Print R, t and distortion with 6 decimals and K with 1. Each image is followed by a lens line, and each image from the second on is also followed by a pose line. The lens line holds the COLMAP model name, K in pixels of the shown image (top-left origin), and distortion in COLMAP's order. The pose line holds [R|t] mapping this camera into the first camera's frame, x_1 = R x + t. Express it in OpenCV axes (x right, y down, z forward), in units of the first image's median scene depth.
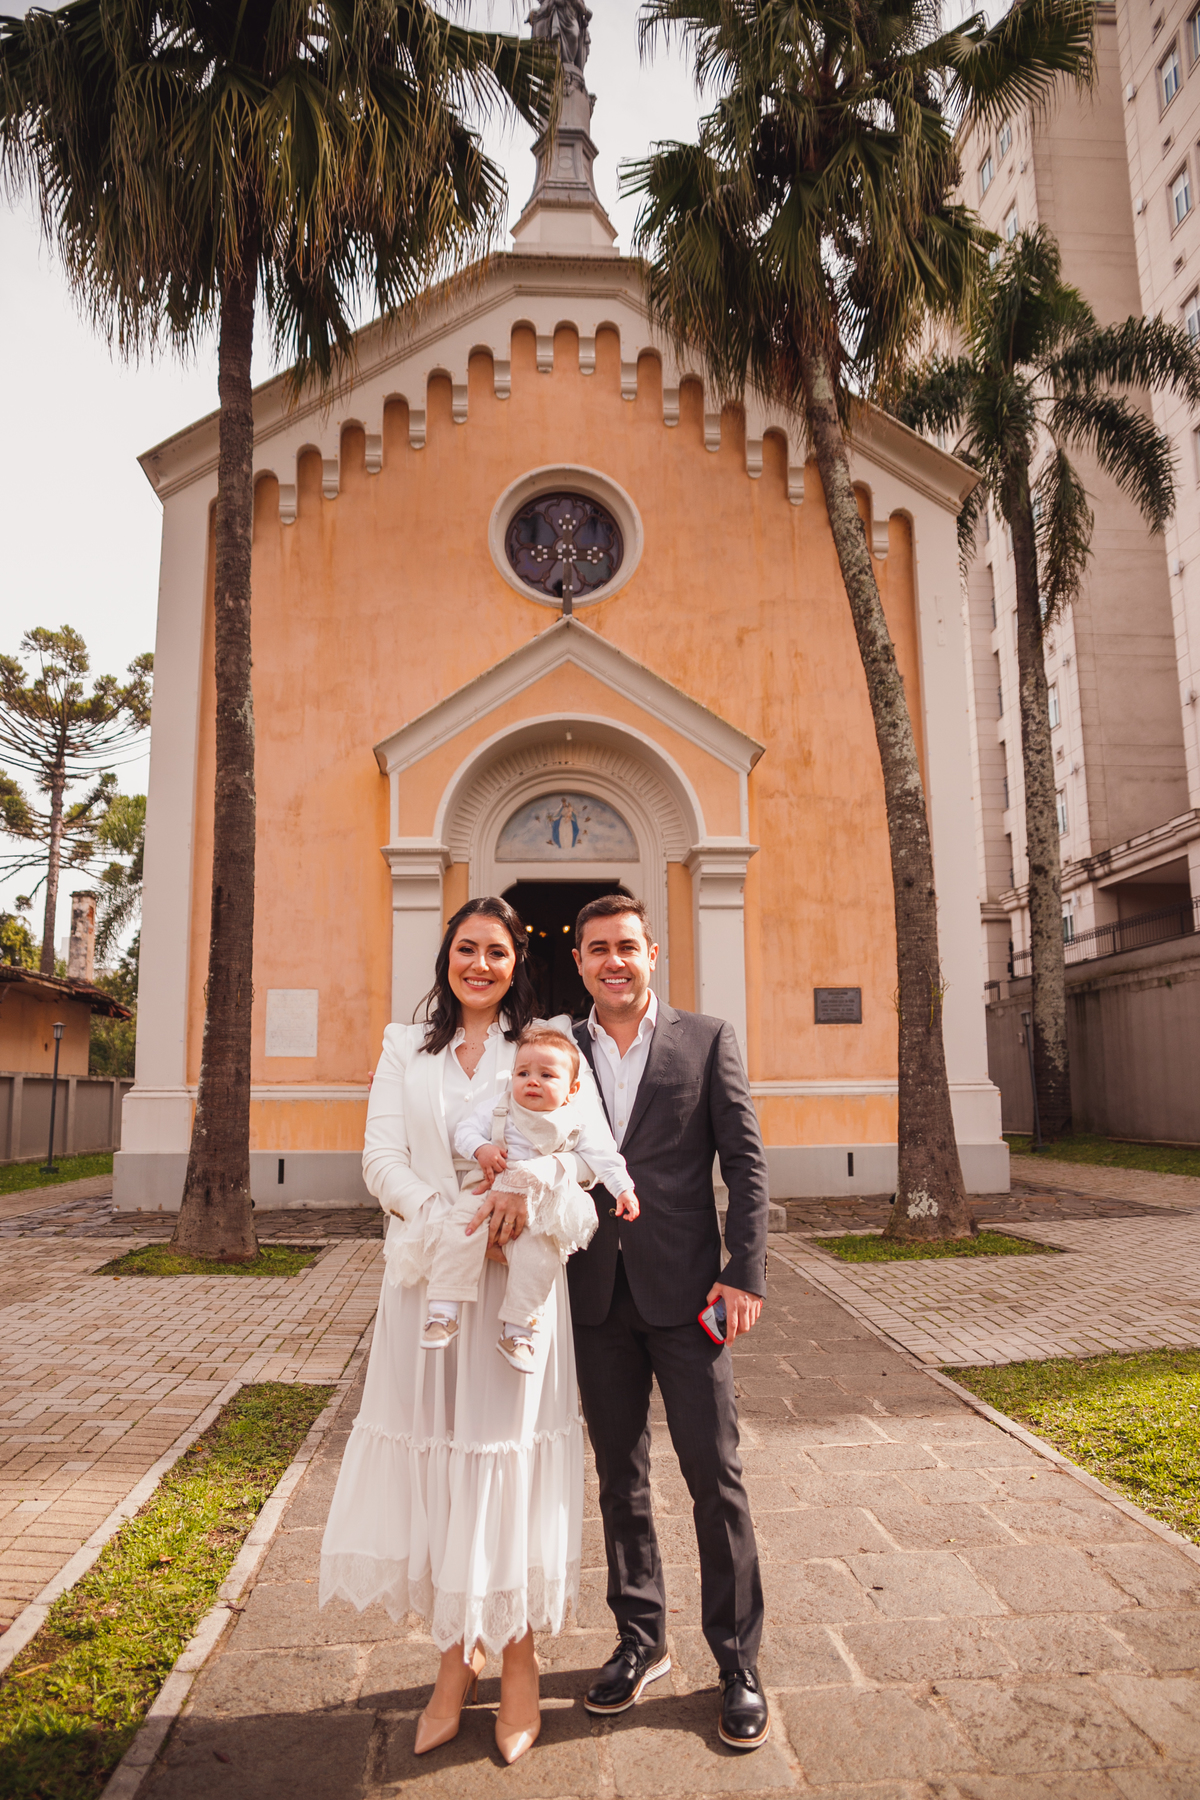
lens RADIAL K [[1286.4, 0, 594.0], [0, 1286.4, 909.7], [0, 0, 1]] dist [-0.125089, 0.108320]
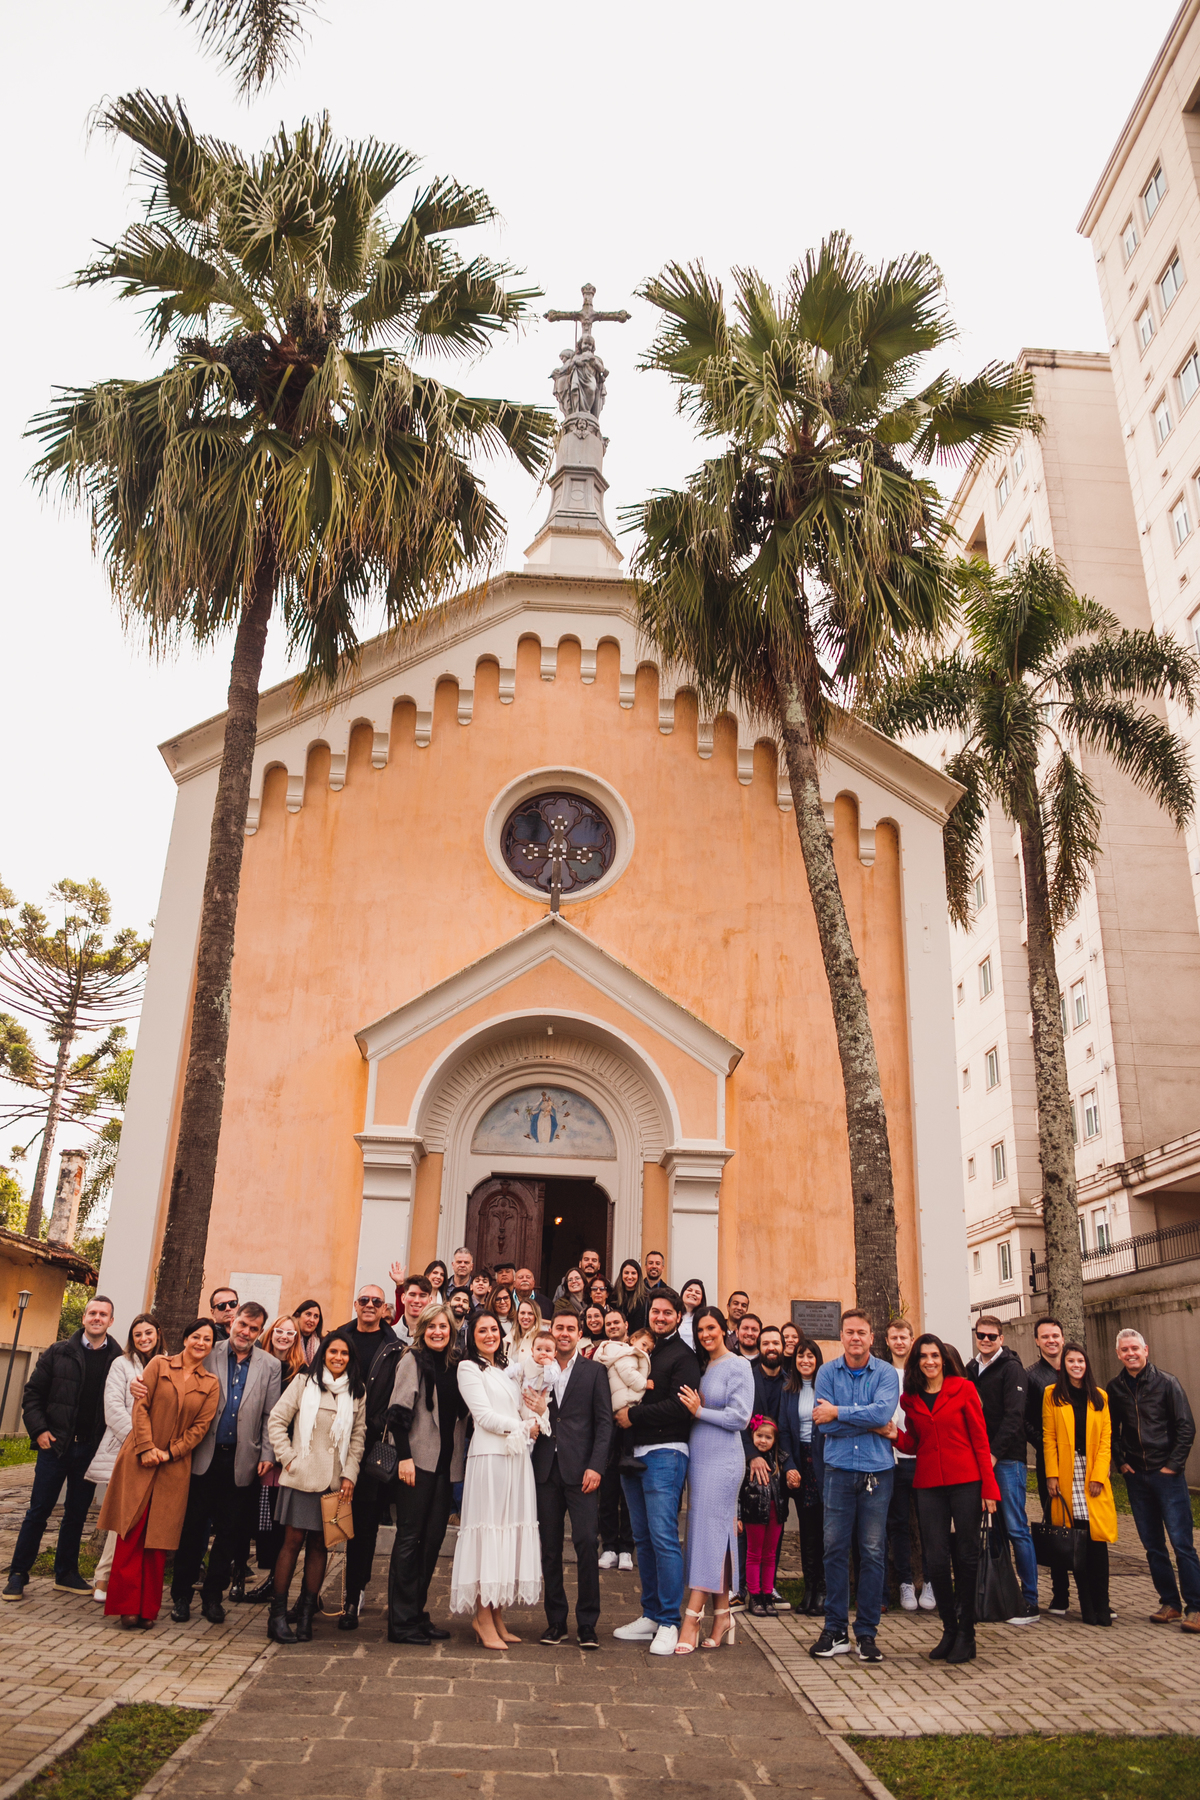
lens RADIAL K [[1344.6, 0, 571.5], [0, 1344.6, 859.6], [0, 0, 1]] dist [-0.120319, 0.098901]
pose [[0.998103, 0.035883, -0.050035, 0.044165], [-0.046825, 0.970033, -0.238420, -0.015000], [0.039980, 0.240310, 0.969872, -0.052054]]
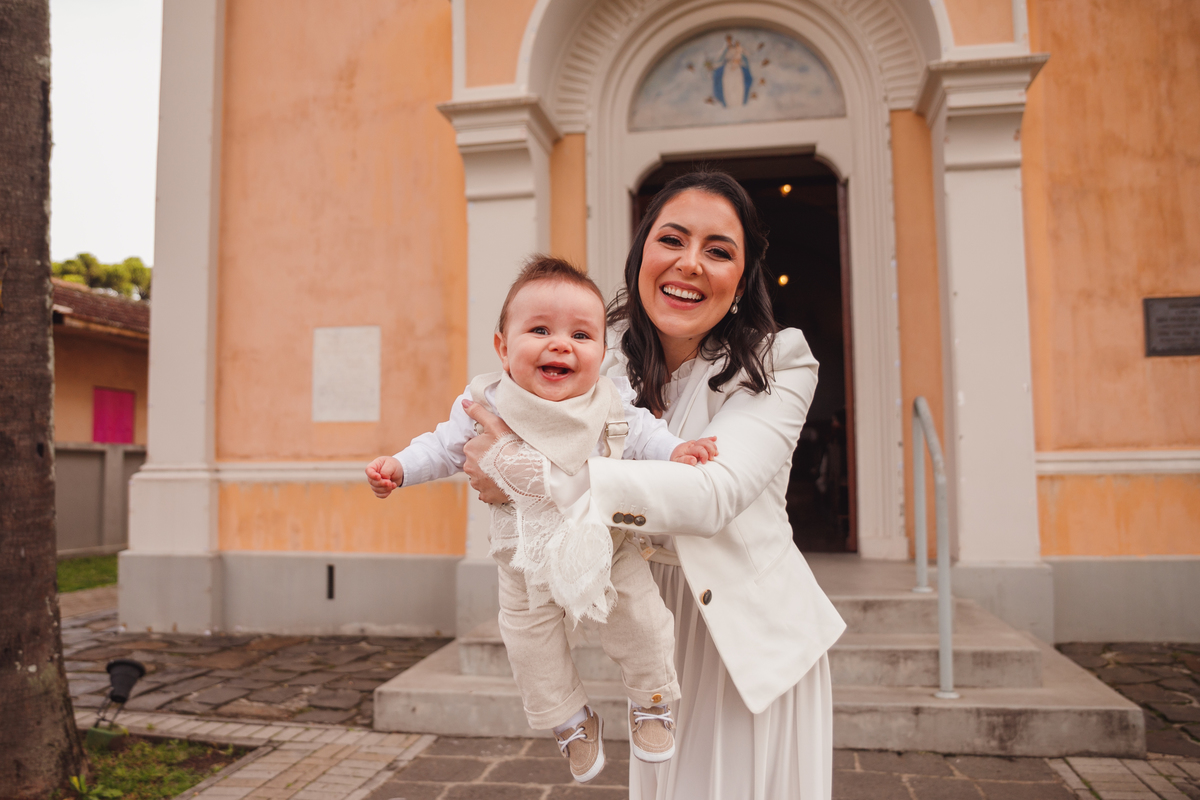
lens RADIAL K [[1031.8, 0, 567.8], [0, 1031.8, 390.1], [0, 0, 1]] dist [-0.111369, 0.094311]
pose [[0.964277, -0.020595, -0.264093, 0.032547], [0.037675, 0.997501, 0.059772, 0.065289], [0.262202, -0.067587, 0.962643, 0.461639]]
